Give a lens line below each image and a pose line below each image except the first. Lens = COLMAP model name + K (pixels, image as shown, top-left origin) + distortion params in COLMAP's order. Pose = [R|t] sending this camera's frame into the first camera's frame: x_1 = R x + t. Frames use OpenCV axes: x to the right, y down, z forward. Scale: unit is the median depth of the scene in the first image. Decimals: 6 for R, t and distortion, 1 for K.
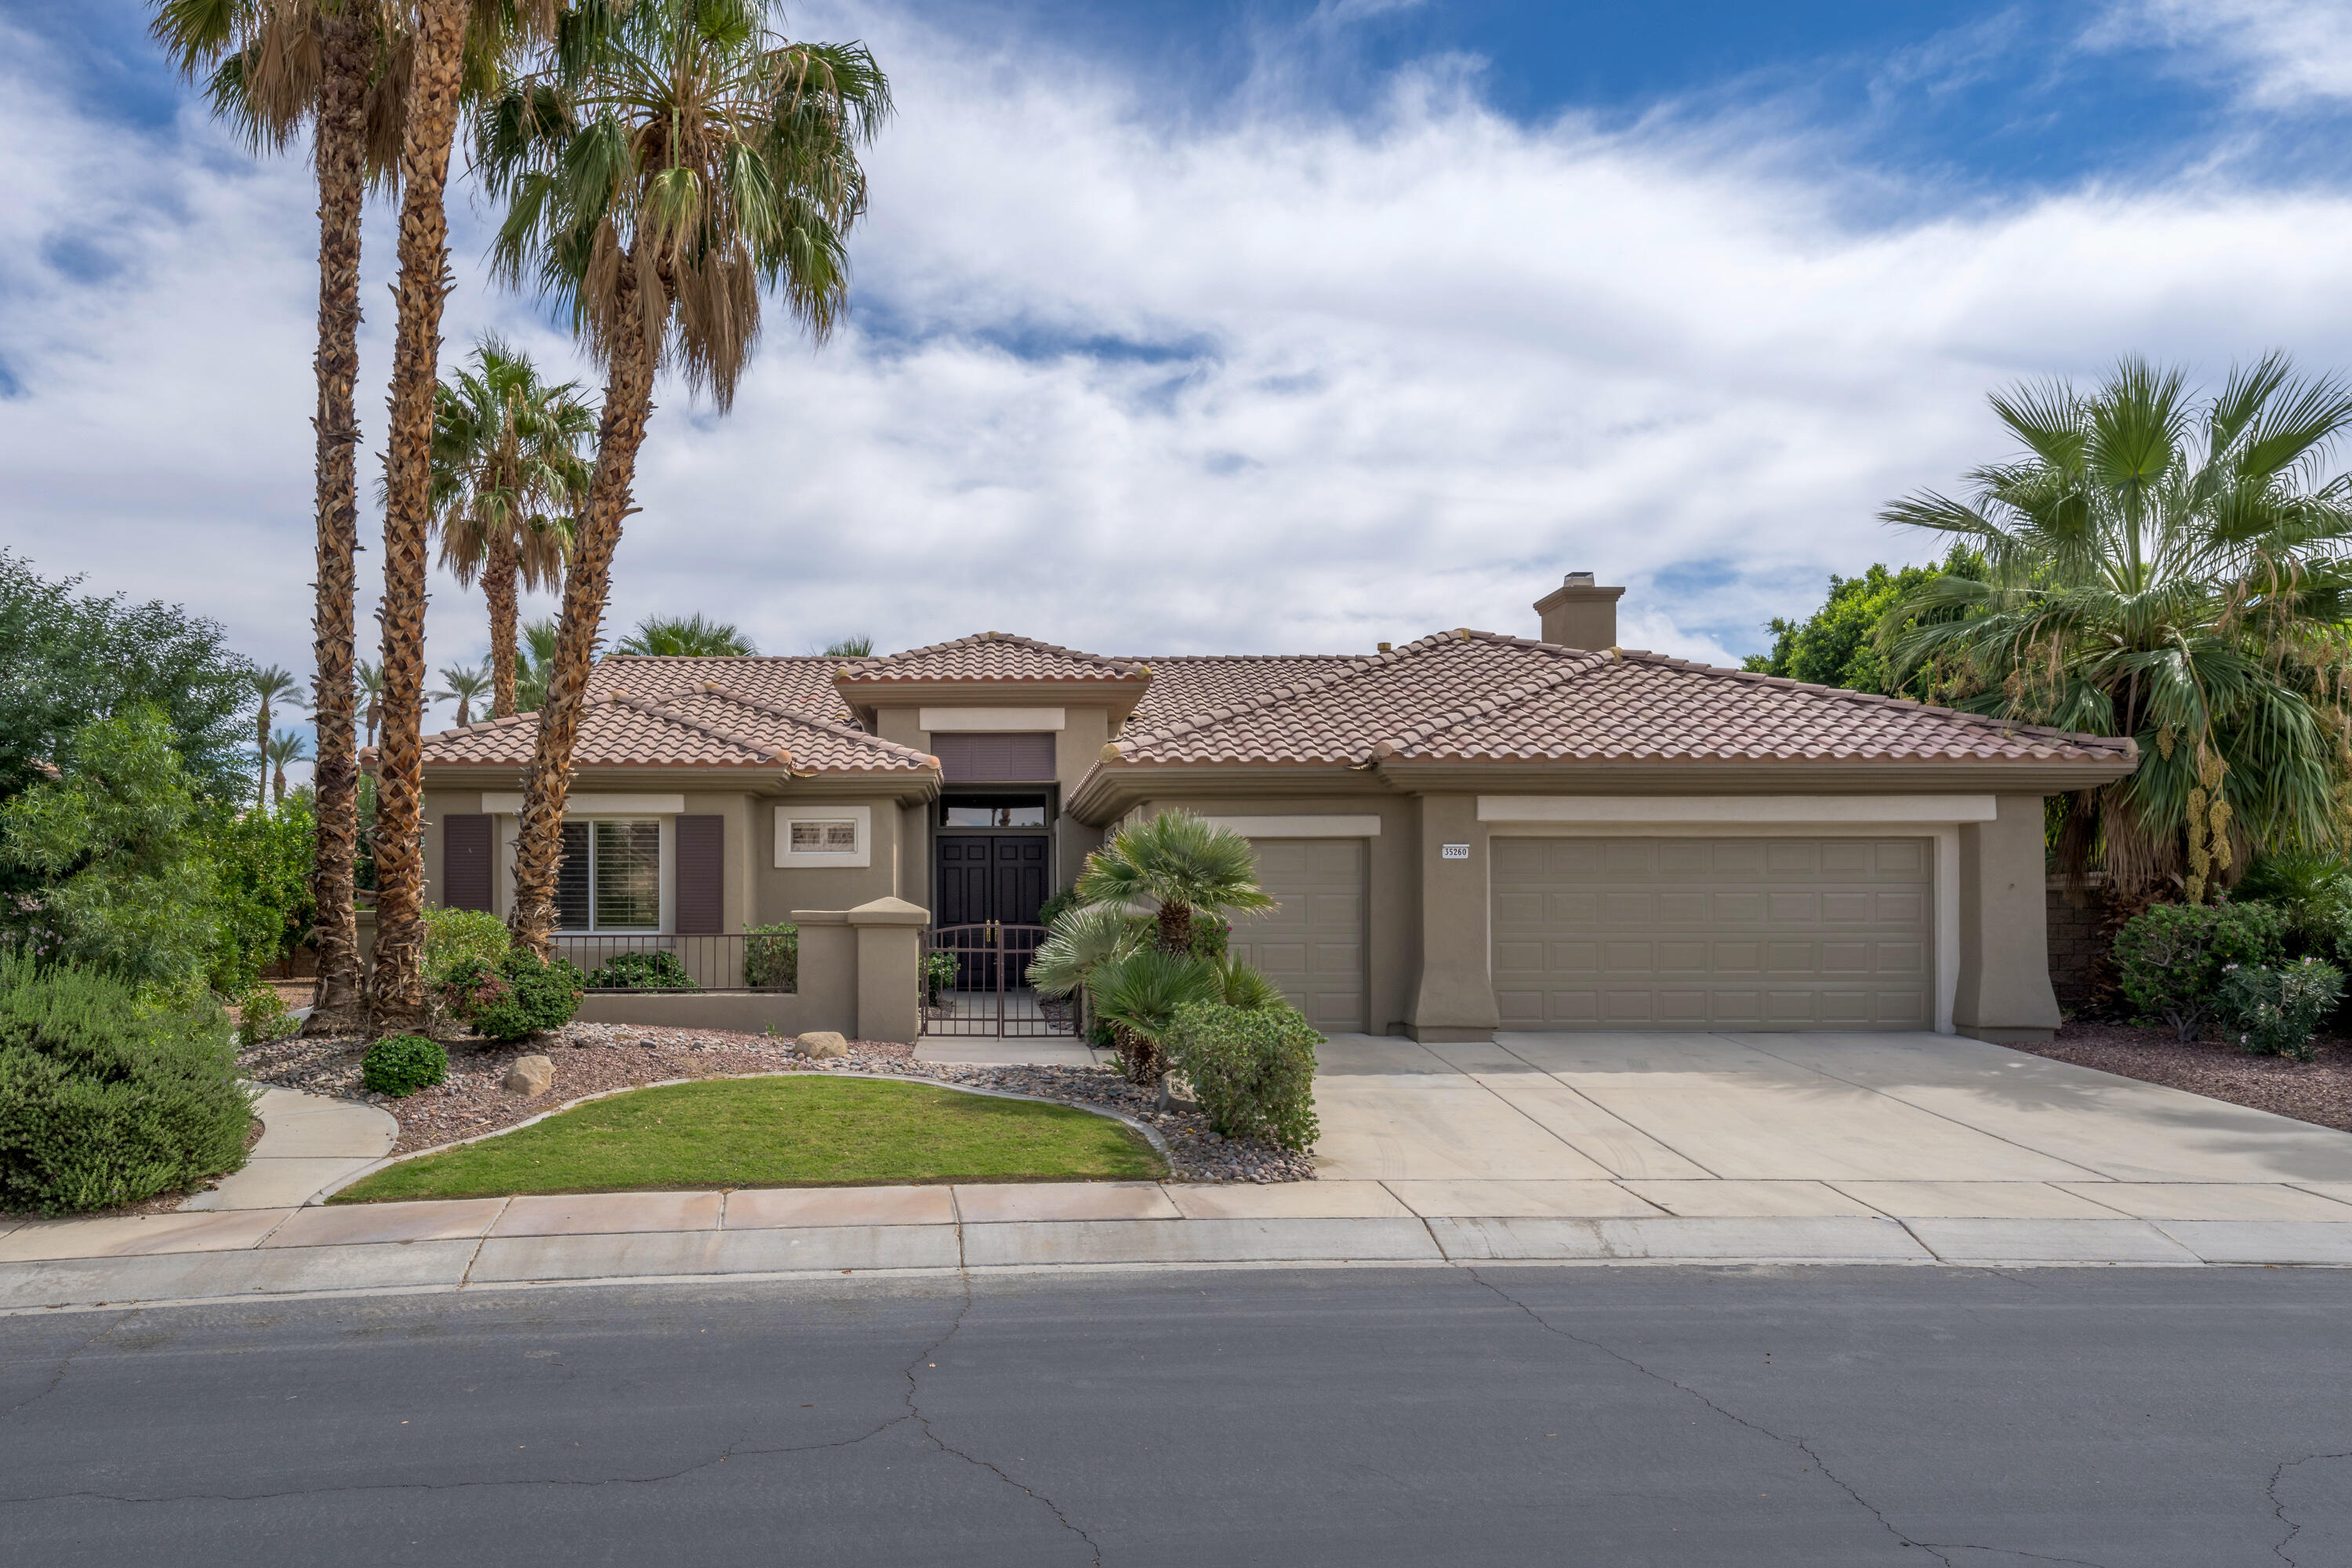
lens RADIAL K [[1391.6, 0, 1176.0], [0, 1391.6, 784.0], [0, 0, 1]] dist [0.001428, 0.000355]
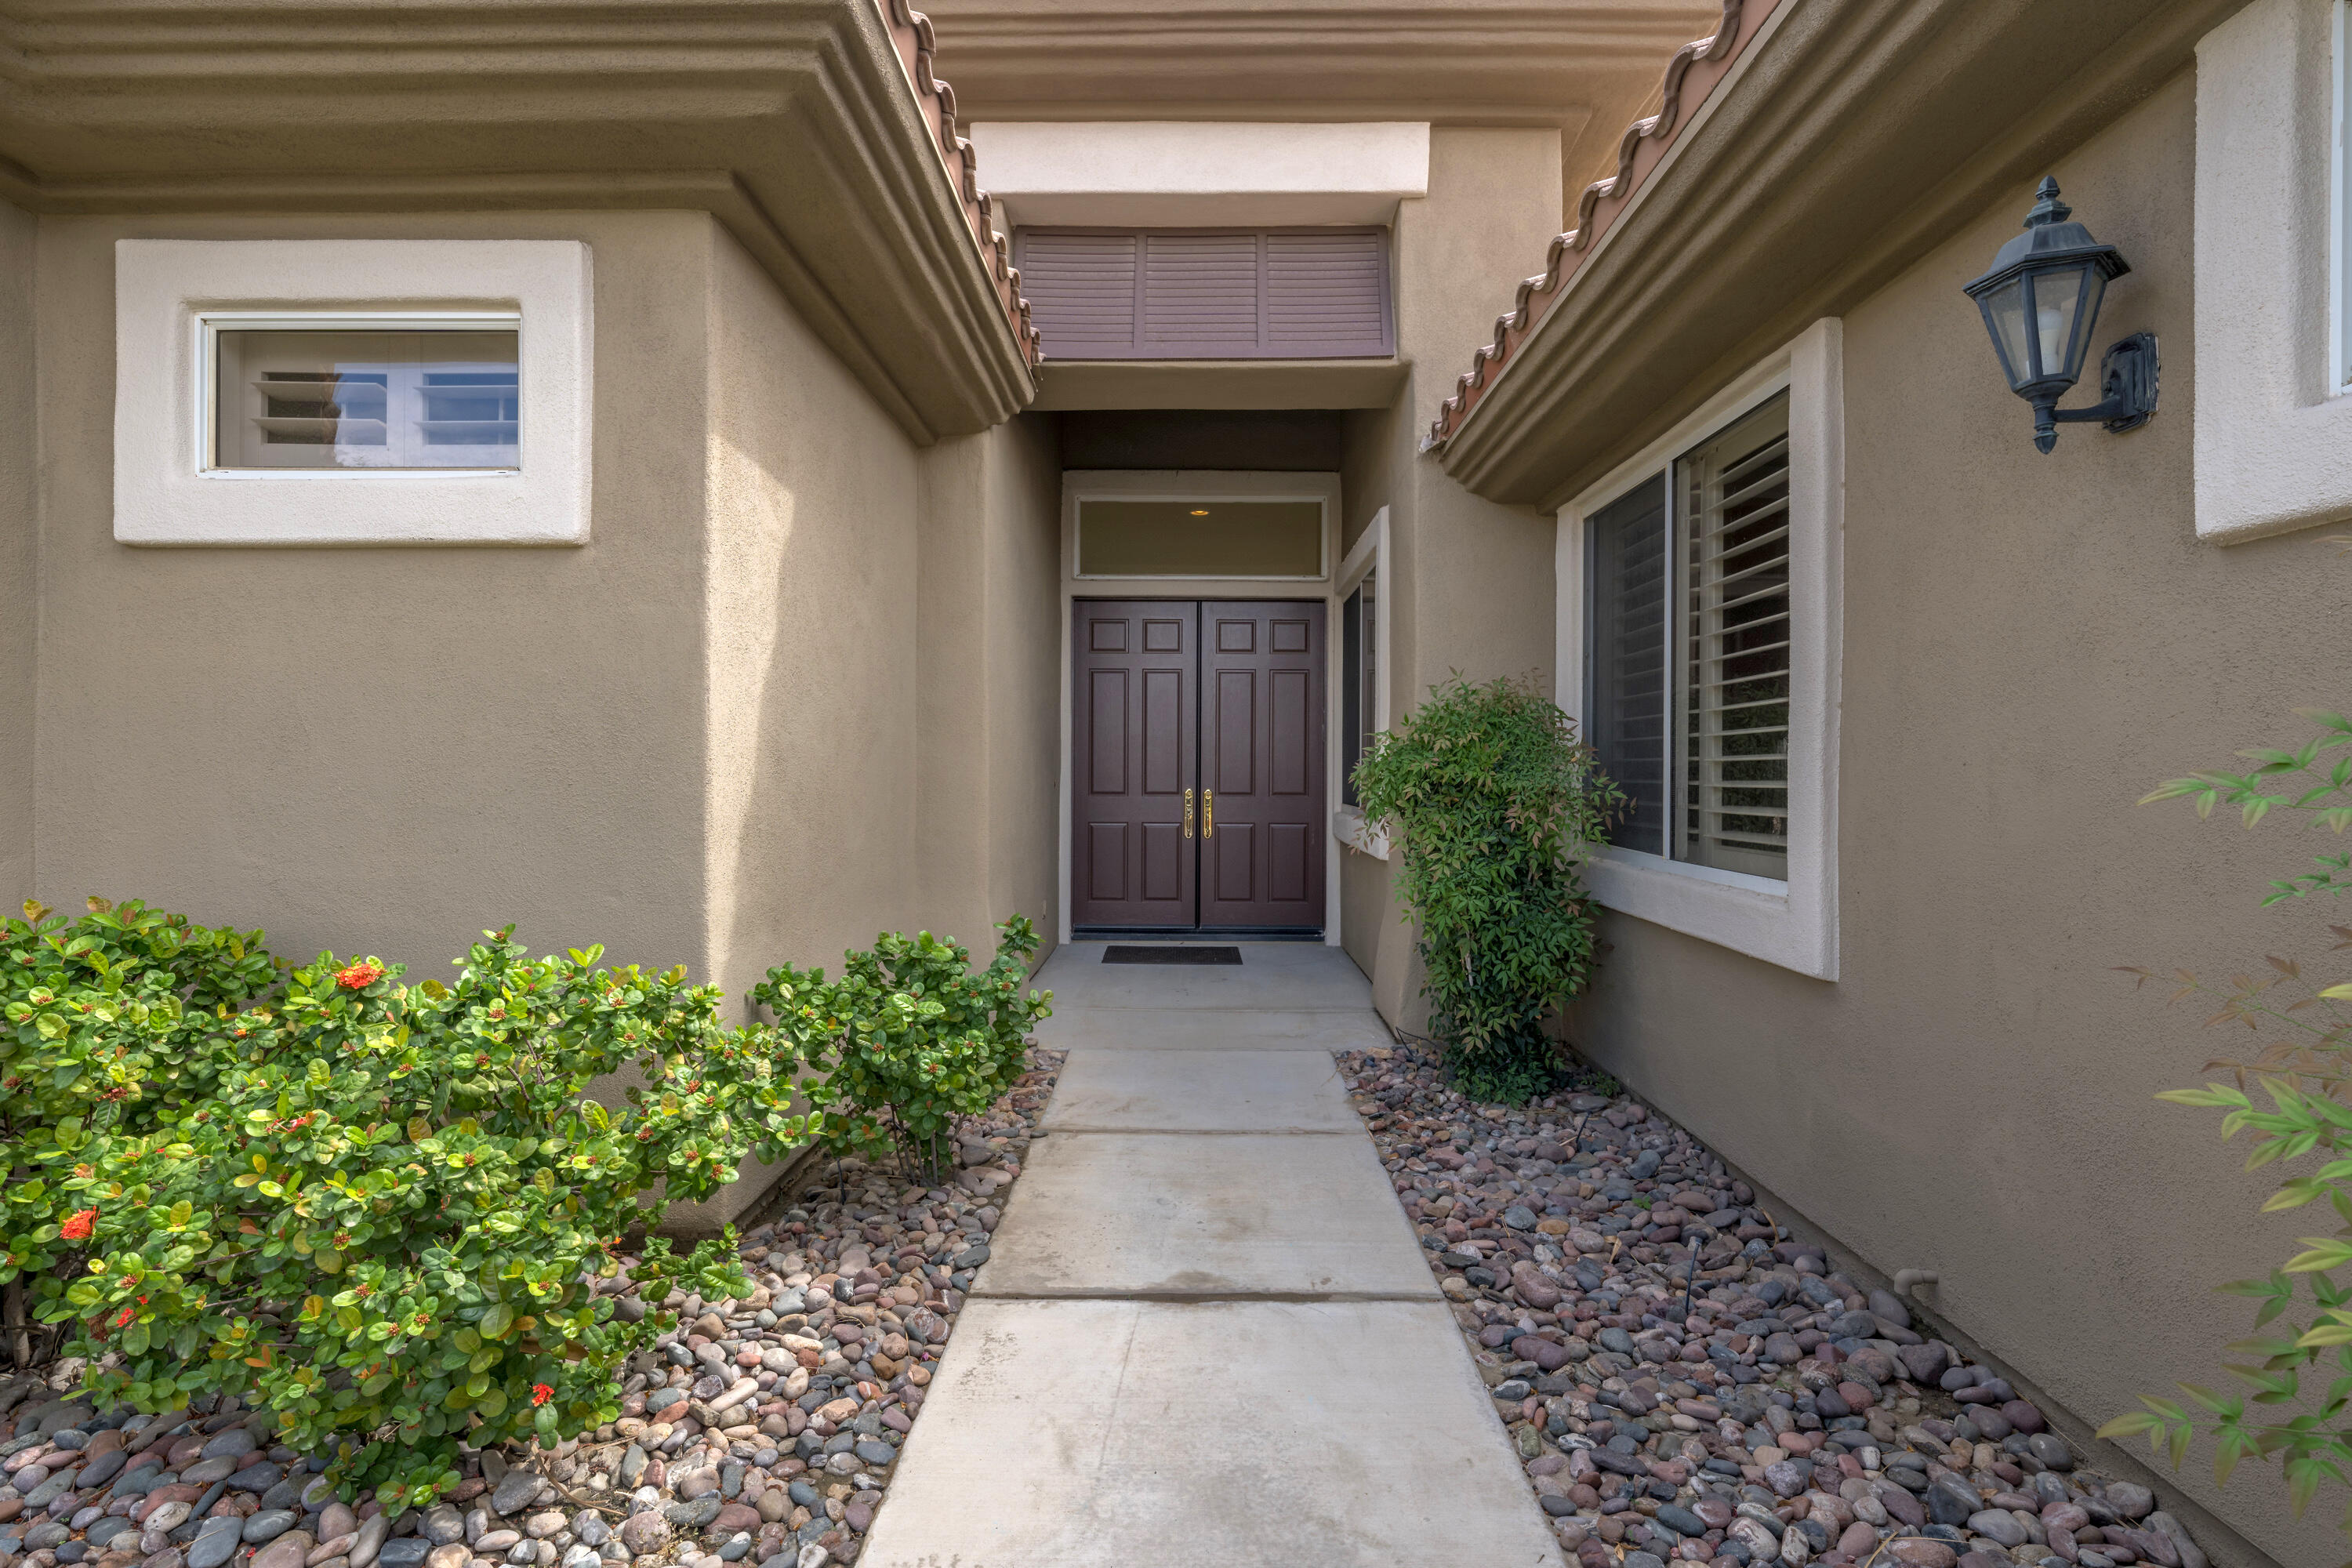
lens RADIAL K [[1129.5, 0, 1187.0], [0, 1129.5, 774.1], [0, 0, 1]] dist [0.001420, -0.000066]
pose [[0.990631, -0.006409, -0.136417, -0.100223], [0.018865, 0.995744, 0.090210, 0.069126], [0.135258, -0.091938, 0.986536, 0.738901]]
